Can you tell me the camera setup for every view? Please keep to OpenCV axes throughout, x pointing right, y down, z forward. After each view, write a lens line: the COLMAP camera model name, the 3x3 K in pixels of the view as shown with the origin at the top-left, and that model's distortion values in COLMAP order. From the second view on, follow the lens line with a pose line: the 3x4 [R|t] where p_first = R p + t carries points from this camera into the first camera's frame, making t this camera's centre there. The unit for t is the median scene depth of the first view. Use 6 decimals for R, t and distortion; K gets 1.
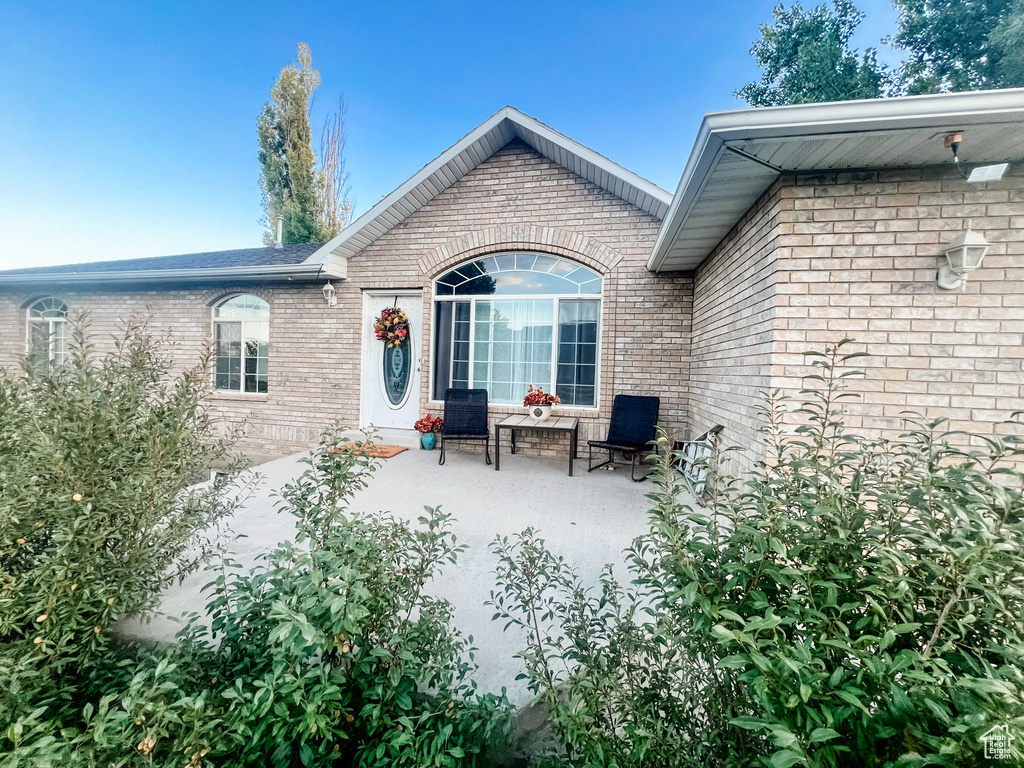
lens RADIAL K [[410.3, 0, 512.0], [0, 410.3, 384.0], [0, 0, 1]] dist [0.000394, 0.000146]
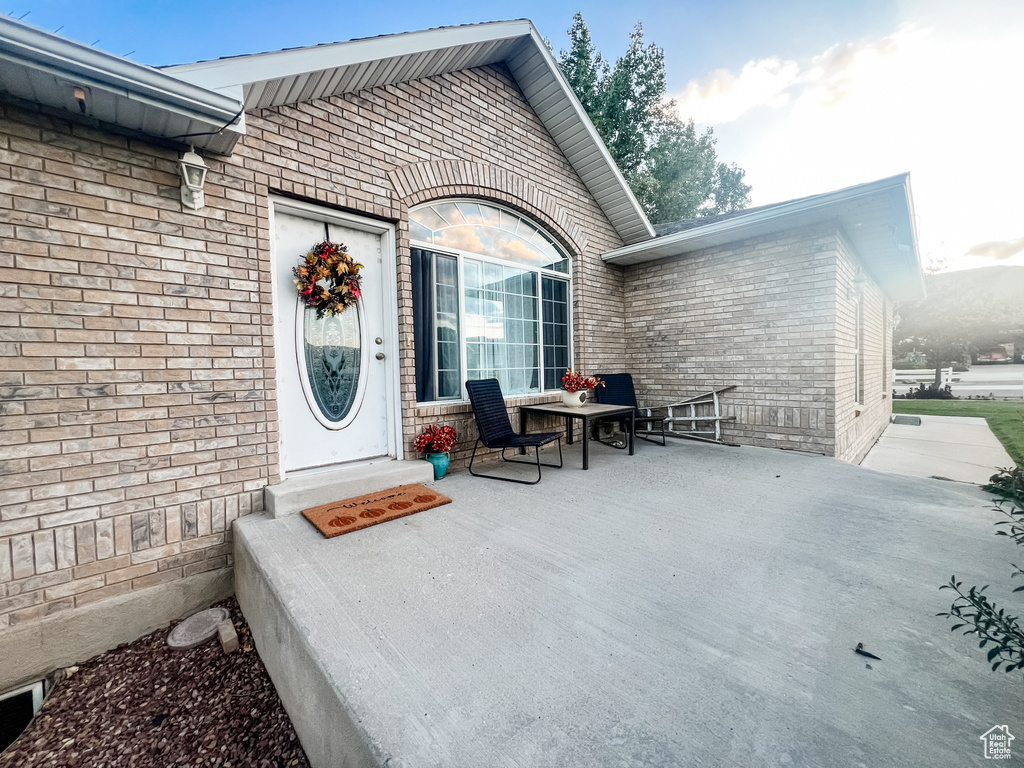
lens RADIAL K [[409.2, 0, 512.0], [0, 409.2, 384.0], [0, 0, 1]] dist [-0.000616, -0.000059]
pose [[0.563805, -0.071873, 0.822775, -0.641394], [0.068771, 0.996832, 0.039952, -0.005407], [-0.823040, 0.034057, 0.566962, 0.524339]]
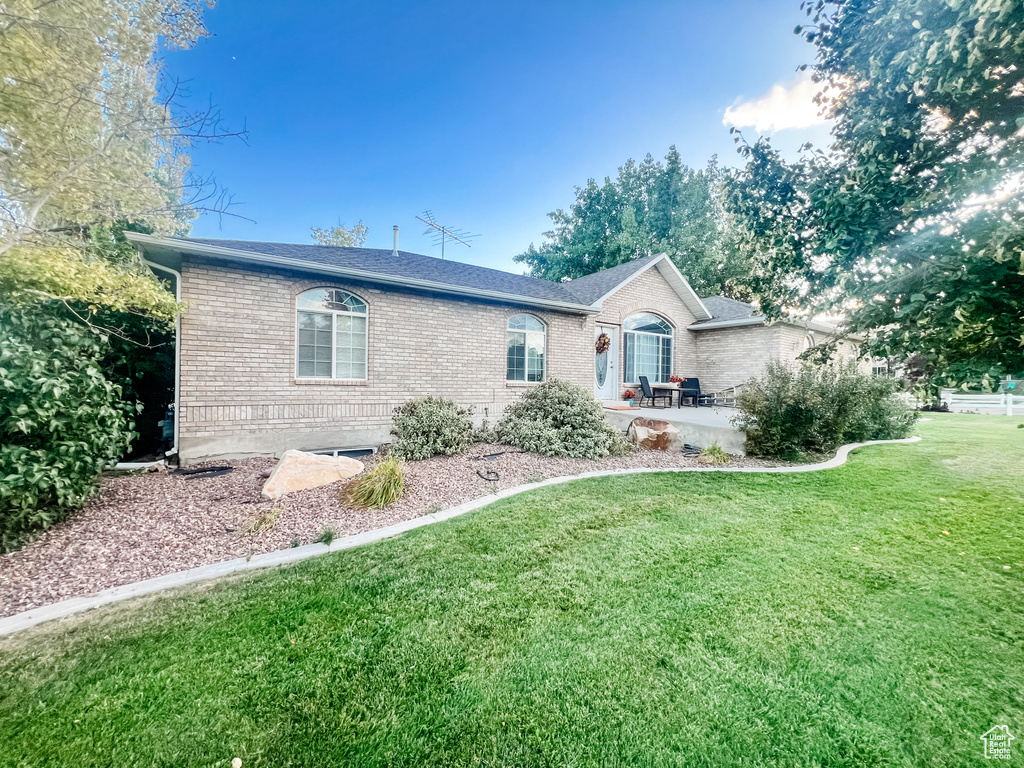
lens RADIAL K [[409.2, 0, 512.0], [0, 409.2, 384.0], [0, 0, 1]] dist [-0.000616, -0.000059]
pose [[0.689976, -0.019919, 0.723558, -1.983842], [0.026311, 0.999651, 0.002430, 0.026690], [-0.723353, 0.017361, 0.690260, 0.041854]]
